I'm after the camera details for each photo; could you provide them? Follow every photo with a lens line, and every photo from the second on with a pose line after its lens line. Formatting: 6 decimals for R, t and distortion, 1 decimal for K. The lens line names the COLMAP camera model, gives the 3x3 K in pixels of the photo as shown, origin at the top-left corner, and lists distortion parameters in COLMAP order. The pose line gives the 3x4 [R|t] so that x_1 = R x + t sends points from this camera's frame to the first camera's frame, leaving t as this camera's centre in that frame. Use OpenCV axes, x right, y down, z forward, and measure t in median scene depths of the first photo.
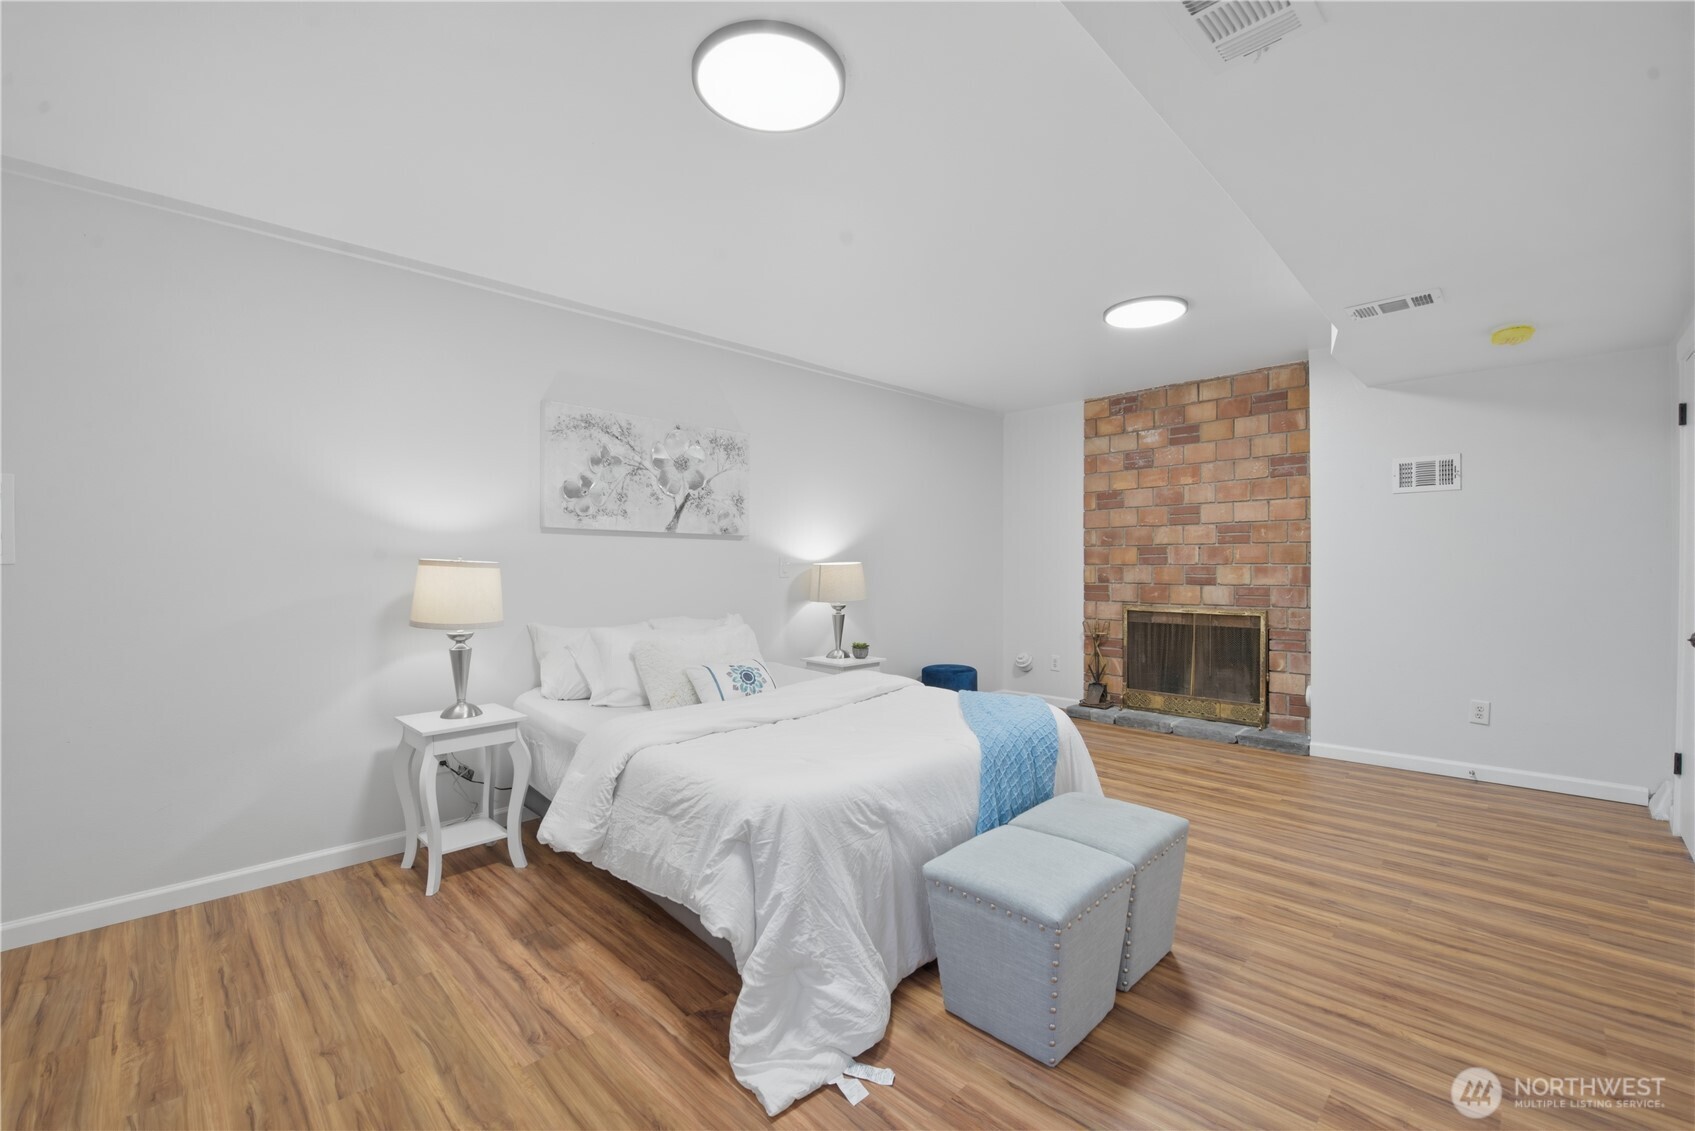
lens RADIAL K [[692.9, 0, 855.6], [0, 692.9, 563.1], [0, 0, 1]] dist [-0.008872, 0.000230]
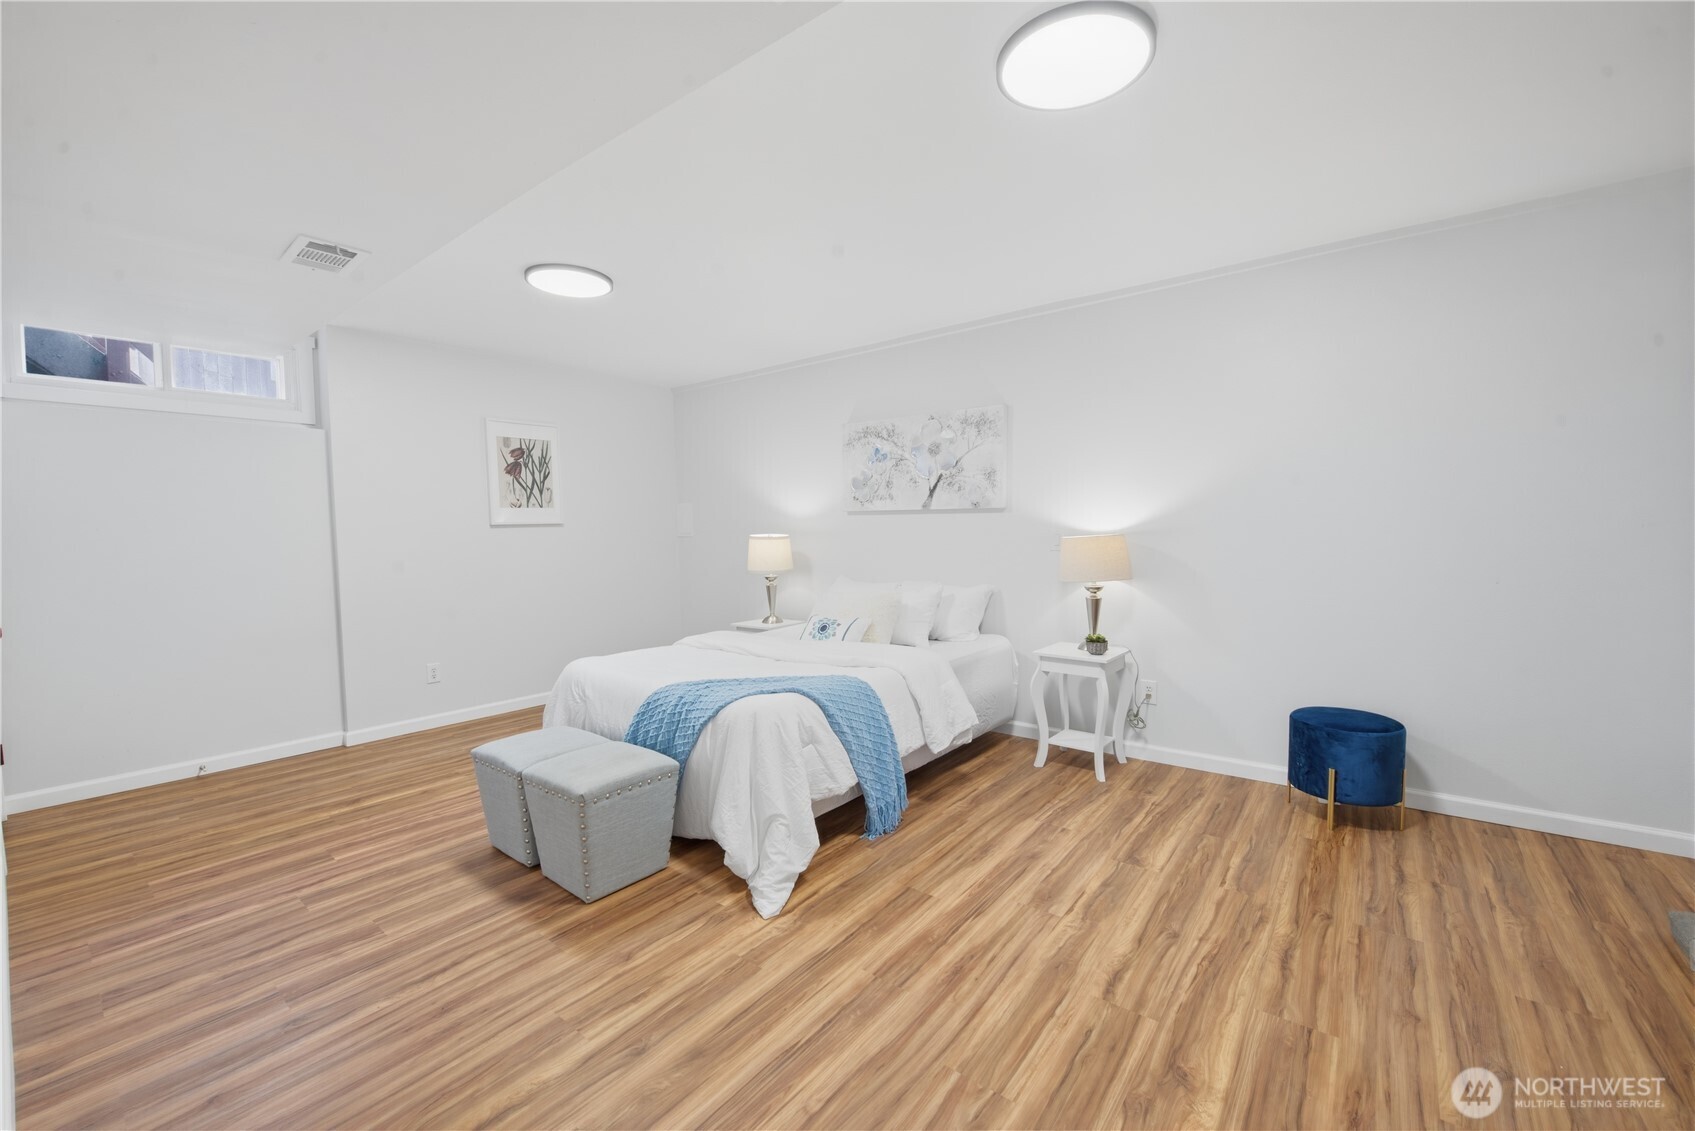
lens RADIAL K [[692.9, 0, 861.2], [0, 692.9, 558.2], [0, 0, 1]] dist [-0.008872, 0.000230]
pose [[0.124632, 0.041600, -0.991331, 0.938629], [0.012514, 0.998975, 0.043495, -0.014806], [0.992124, -0.017826, 0.123983, 0.781205]]
